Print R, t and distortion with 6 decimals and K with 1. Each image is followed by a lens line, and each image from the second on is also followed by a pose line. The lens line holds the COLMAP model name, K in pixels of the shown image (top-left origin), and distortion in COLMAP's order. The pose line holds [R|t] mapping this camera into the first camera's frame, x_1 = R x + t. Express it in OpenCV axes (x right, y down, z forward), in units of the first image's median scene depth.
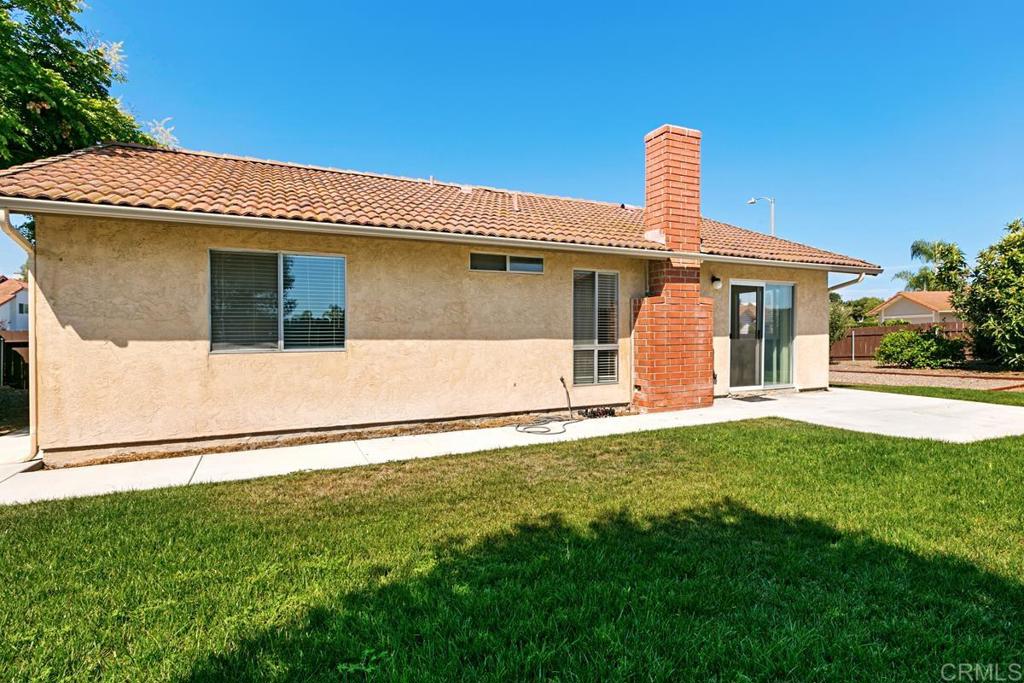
lens RADIAL K [[502.9, 0, 515.1], [0, 502.9, 346.6], [0, 0, 1]] dist [0.000765, -0.002258]
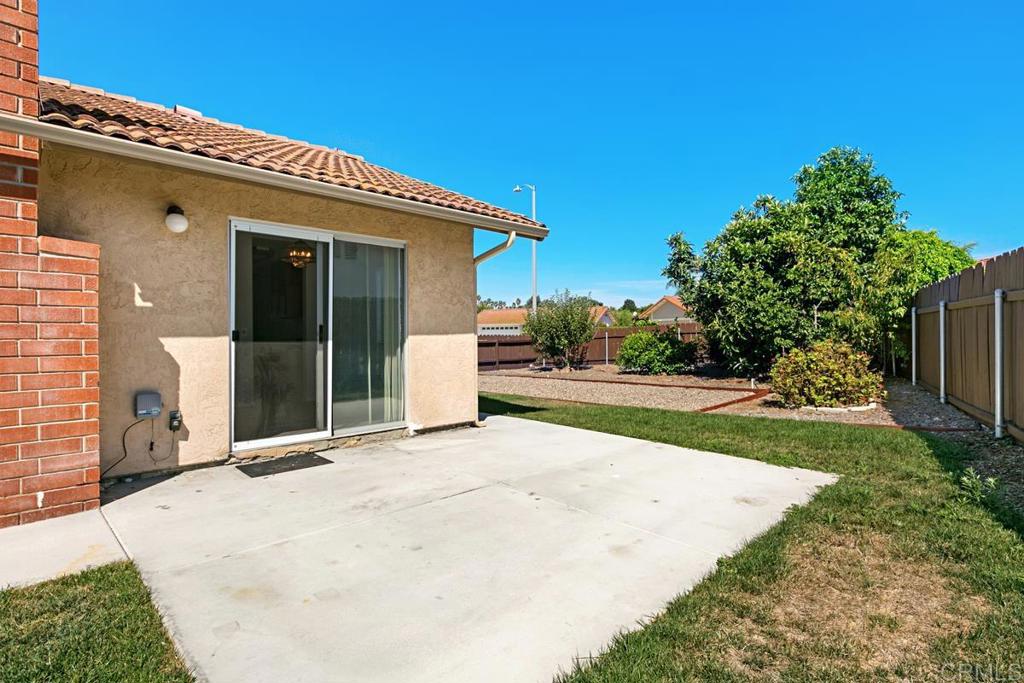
lens RADIAL K [[502.9, 0, 516.6], [0, 502.9, 334.9], [0, 0, 1]] dist [0.000765, -0.002258]
pose [[0.944944, 0.004894, 0.327194, 0.342854], [0.003386, 0.999688, -0.024733, -0.005841], [-0.327213, 0.024479, 0.944633, 0.297311]]
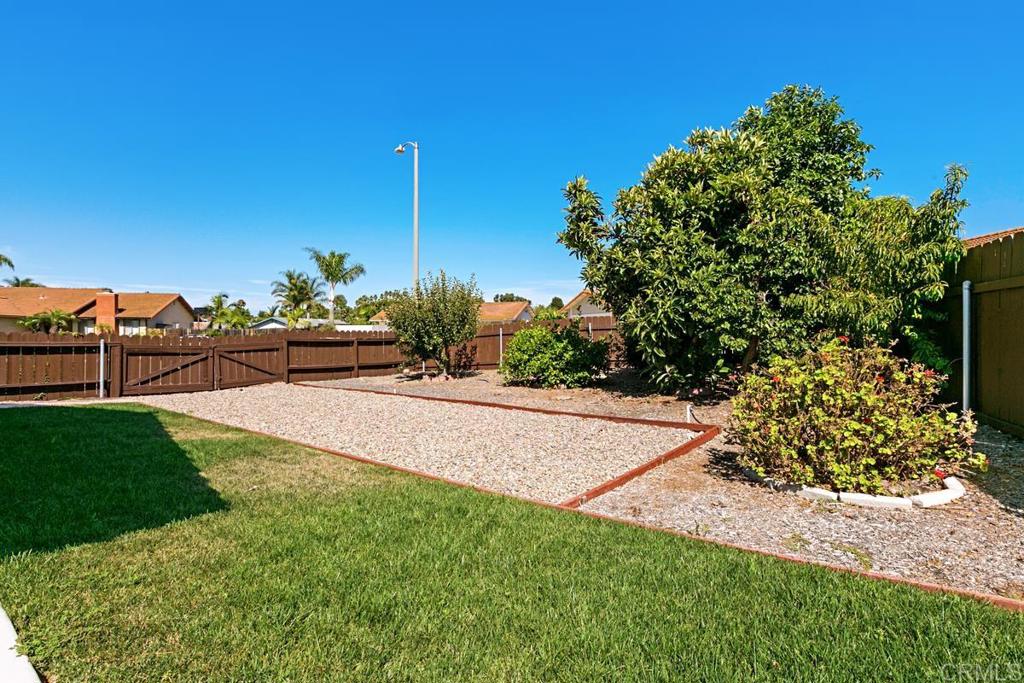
lens RADIAL K [[502.9, 0, 504.2], [0, 502.9, 340.4], [0, 0, 1]] dist [0.000765, -0.002258]
pose [[0.902345, 0.002527, 0.431006, 0.579587], [0.001795, 0.999952, -0.009622, -0.009996], [-0.431010, 0.009456, 0.902298, 0.556294]]
